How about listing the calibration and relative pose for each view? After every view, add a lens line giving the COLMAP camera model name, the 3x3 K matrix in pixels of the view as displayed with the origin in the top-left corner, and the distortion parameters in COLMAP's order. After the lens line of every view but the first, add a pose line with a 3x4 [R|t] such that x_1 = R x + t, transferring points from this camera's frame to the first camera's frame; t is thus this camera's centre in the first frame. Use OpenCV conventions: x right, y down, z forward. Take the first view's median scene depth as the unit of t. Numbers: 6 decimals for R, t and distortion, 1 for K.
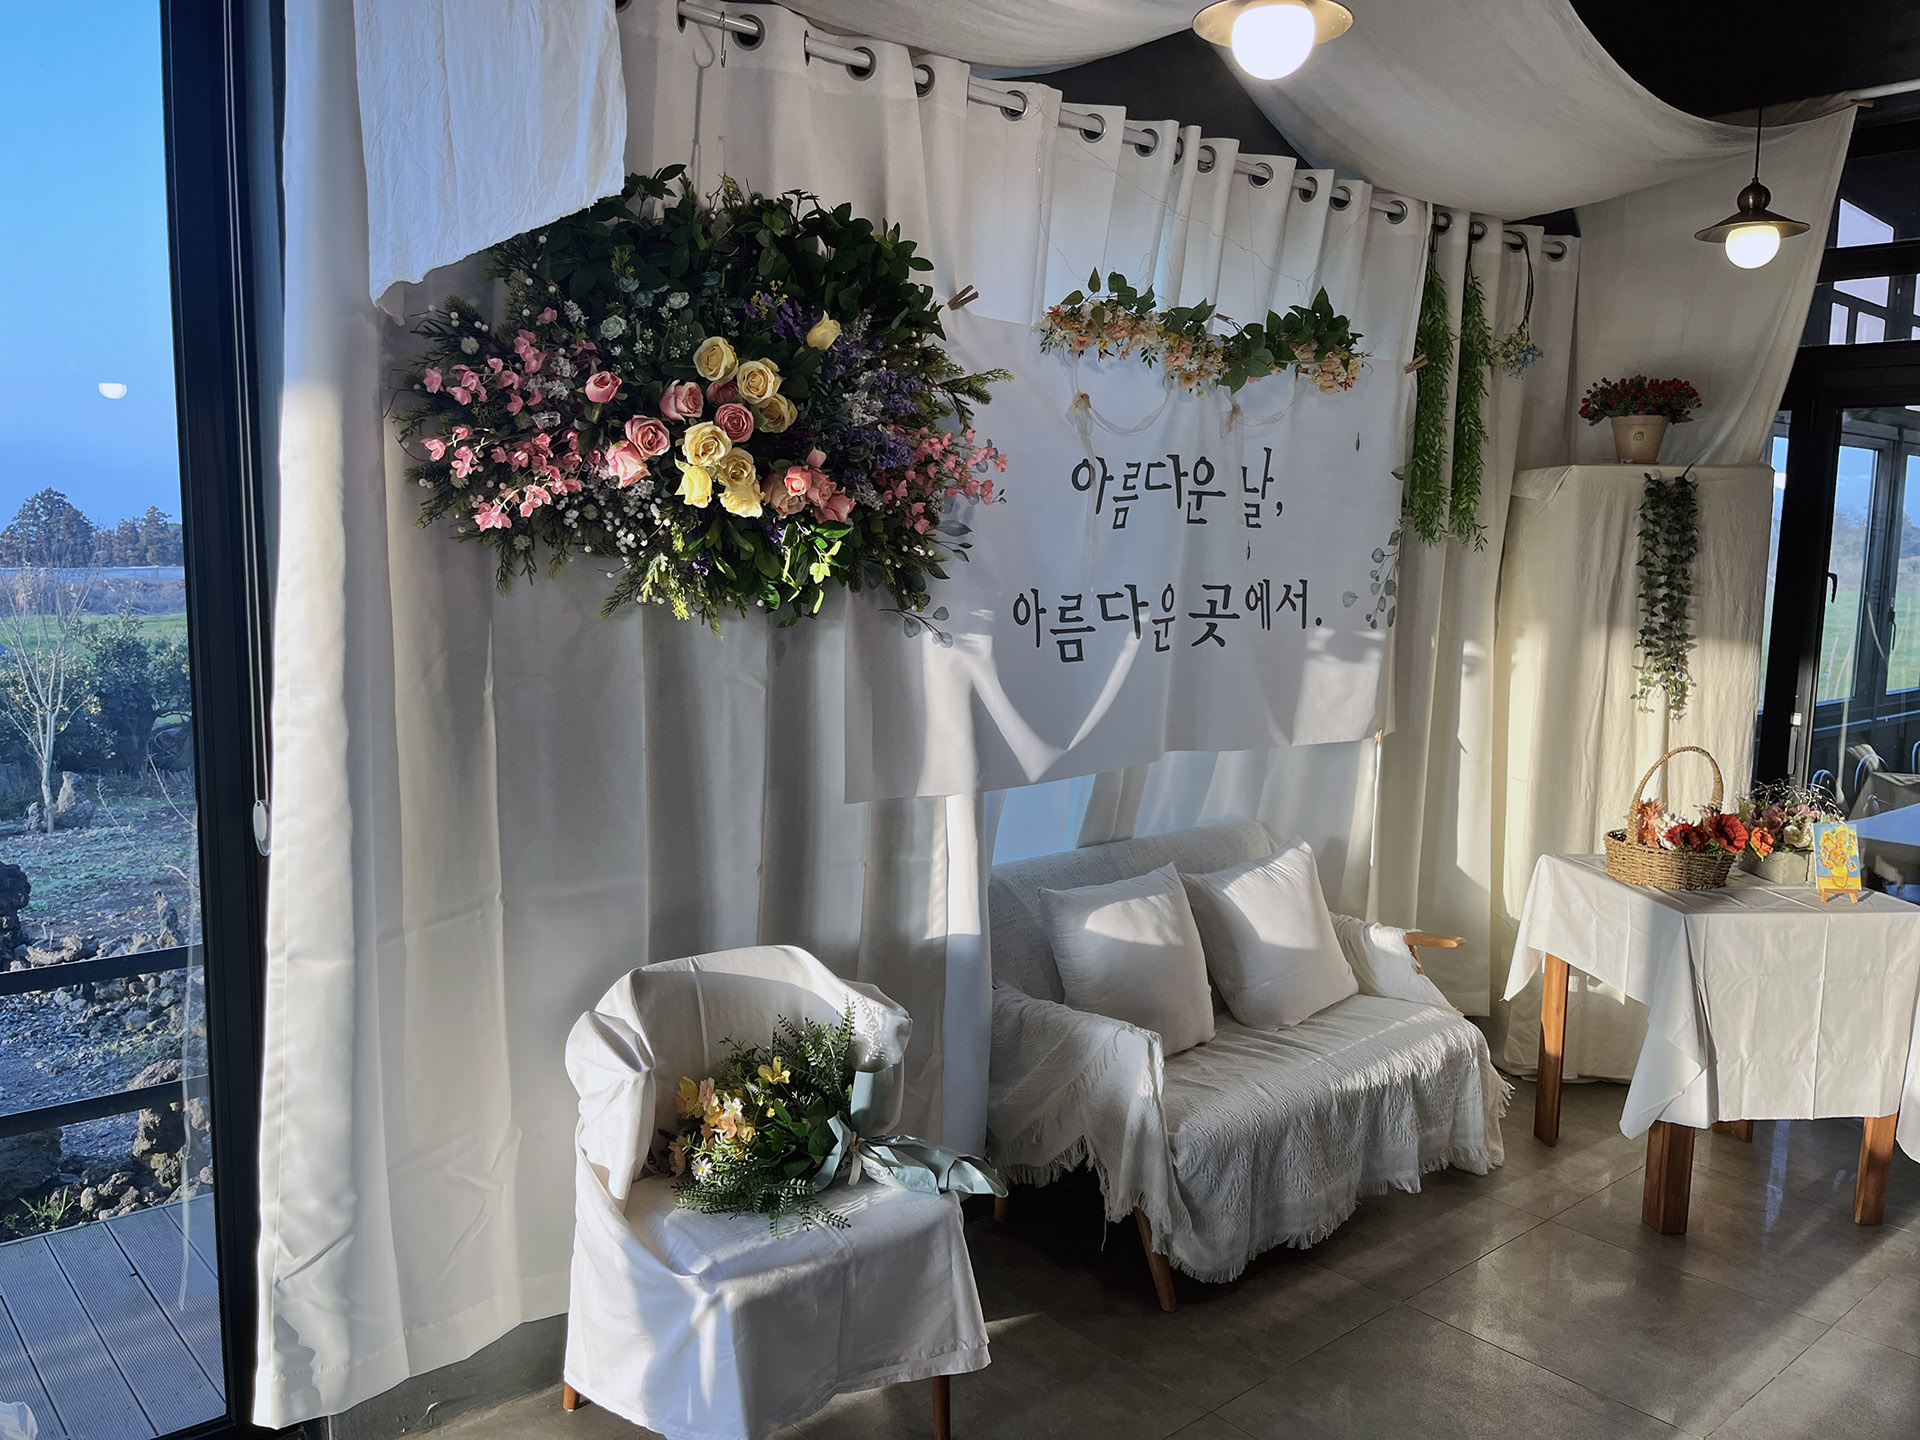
lens RADIAL K [[1417.5, 0, 960.0], [0, 1417.5, 720.0], [0, 0, 1]] dist [0.061459, -0.083518]
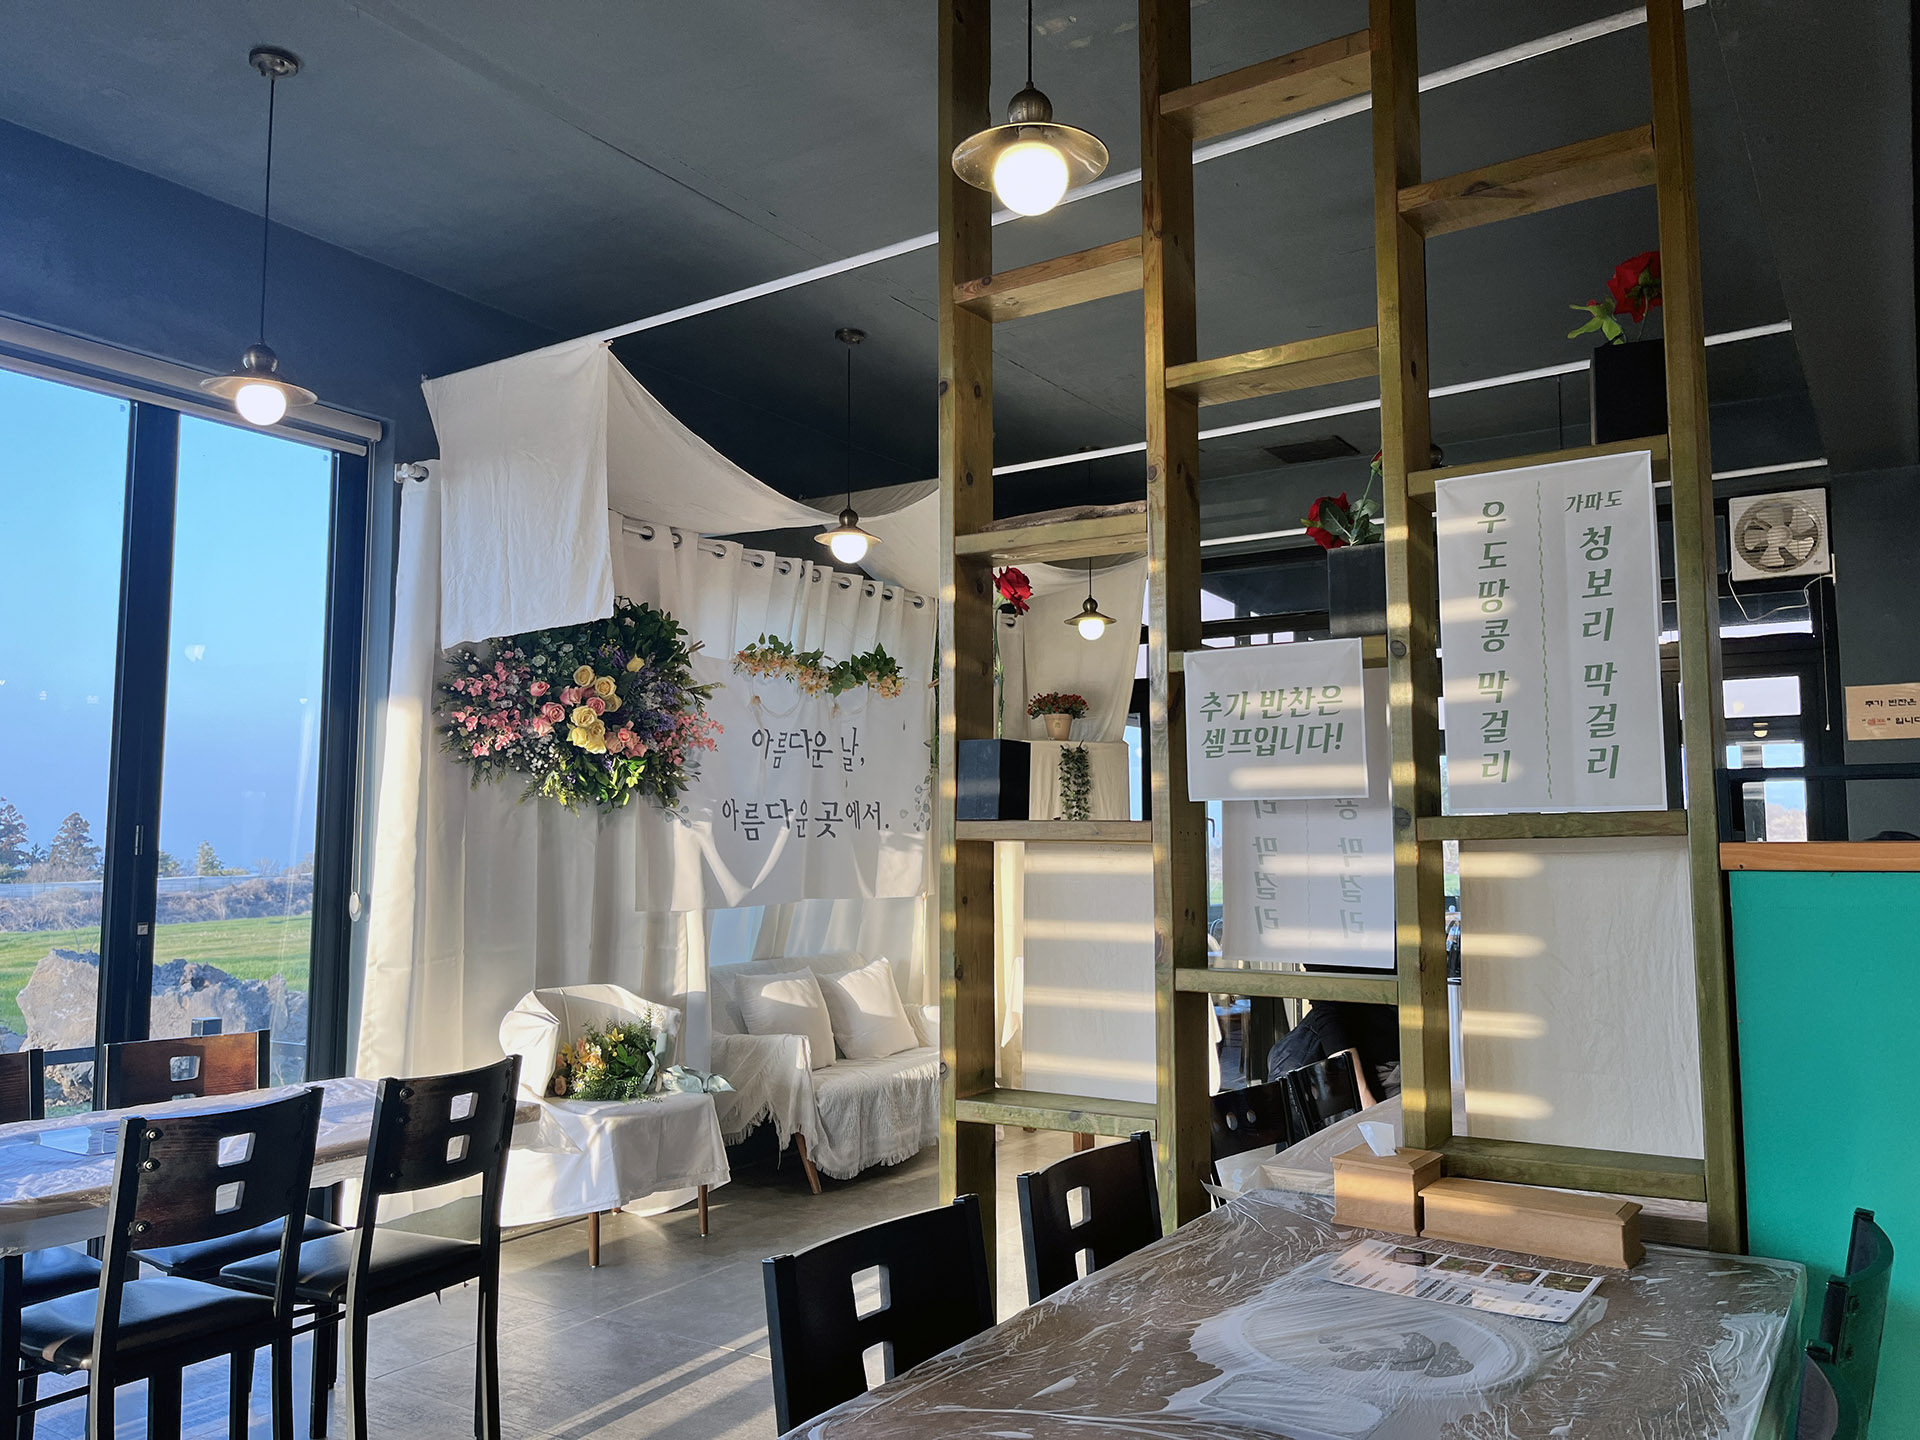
lens RADIAL K [[1480.3, 0, 960.0], [0, 1480.3, 720.0], [0, 0, 1]] dist [0.063039, -0.098557]
pose [[0.961080, 0.007993, 0.276155, -0.202643], [0.051331, 0.977010, -0.206922, 0.227775], [-0.271460, 0.213044, 0.938574, -0.932118]]
